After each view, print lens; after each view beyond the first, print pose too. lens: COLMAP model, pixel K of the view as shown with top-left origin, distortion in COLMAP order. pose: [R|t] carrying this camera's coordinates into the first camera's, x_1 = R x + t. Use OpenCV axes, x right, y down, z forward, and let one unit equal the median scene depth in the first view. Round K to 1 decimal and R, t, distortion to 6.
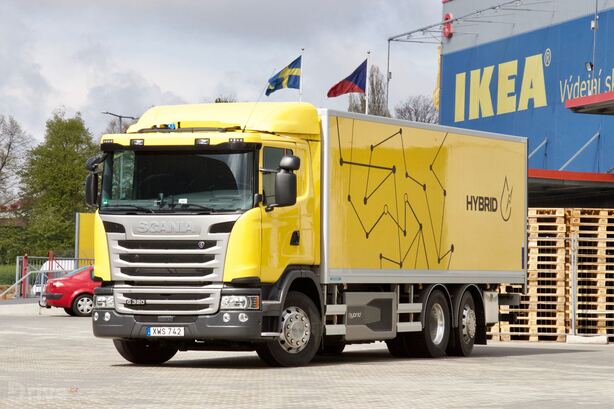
lens RADIAL K [[2765.1, 0, 306.8], [0, 2765.1, 205.0], [0, 0, 1]] dist [-0.326044, 0.000000]
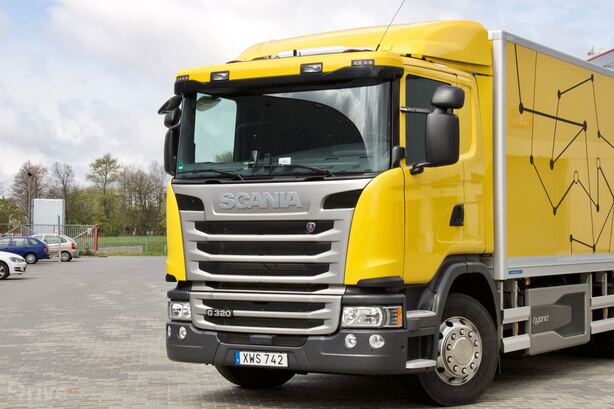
lens RADIAL K [[1369.8, 0, 280.5], [0, 1369.8, 213.3], [0, 0, 1]] dist [0.377653, 0.000000]
pose [[0.991928, -0.012968, -0.126136, -0.004576], [0.013920, 0.999881, 0.006665, 0.008755], [0.126034, -0.008367, 0.991991, 0.666171]]
